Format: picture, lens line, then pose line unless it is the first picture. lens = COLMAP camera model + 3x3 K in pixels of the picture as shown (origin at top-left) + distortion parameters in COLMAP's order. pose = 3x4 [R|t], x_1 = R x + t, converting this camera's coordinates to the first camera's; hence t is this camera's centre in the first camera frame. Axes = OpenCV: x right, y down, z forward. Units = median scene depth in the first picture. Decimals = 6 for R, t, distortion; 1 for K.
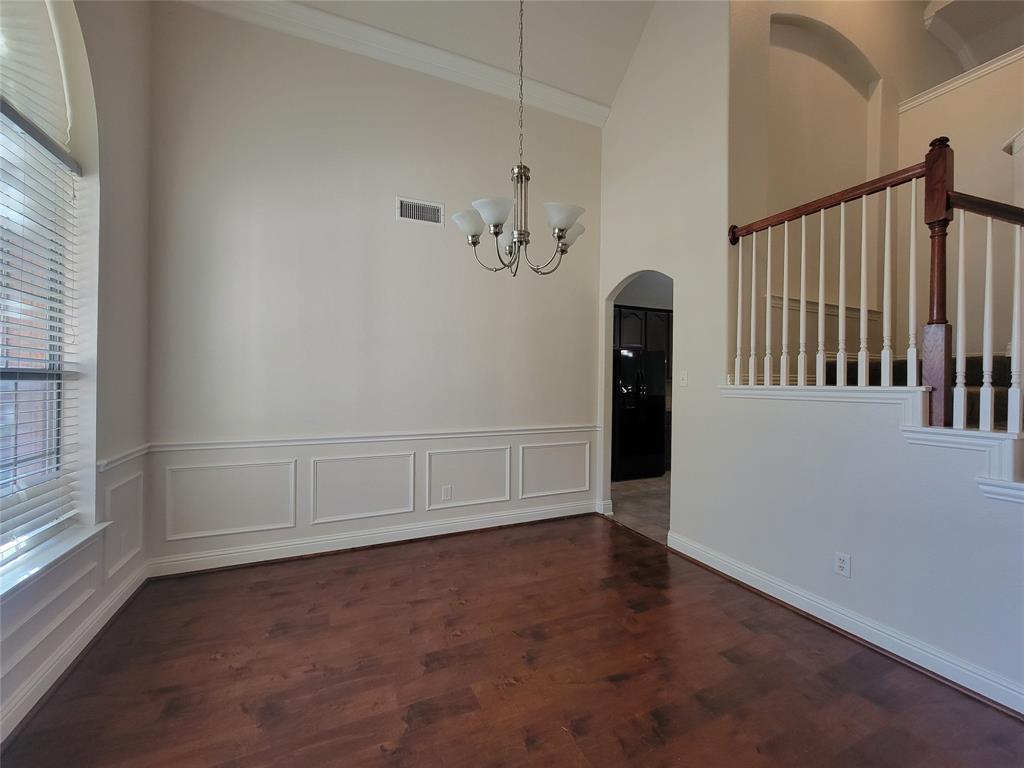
lens RADIAL K [[416.4, 0, 511.3], [0, 416.4, 381.9], [0, 0, 1]] dist [0.000895, 0.000020]
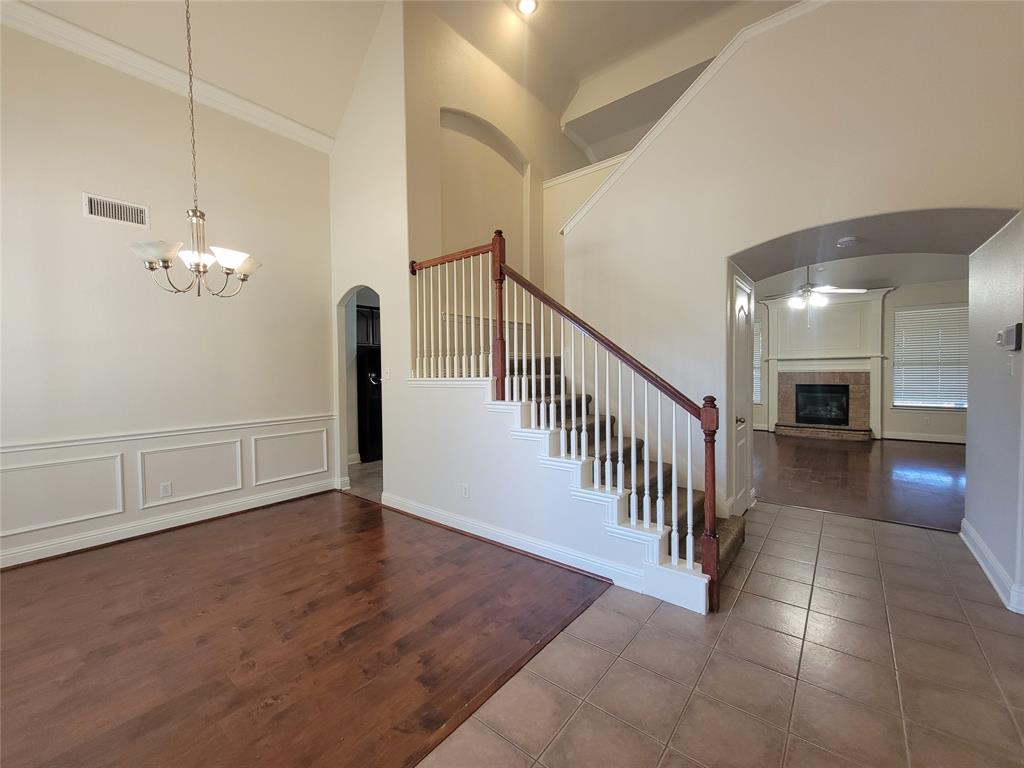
lens RADIAL K [[416.4, 0, 510.5], [0, 416.4, 381.2], [0, 0, 1]] dist [0.000895, 0.000020]
pose [[0.898134, -0.033565, 0.438438, 0.200591], [0.023223, 0.999312, 0.028930, -0.013495], [-0.439107, -0.015801, 0.898296, -0.355185]]
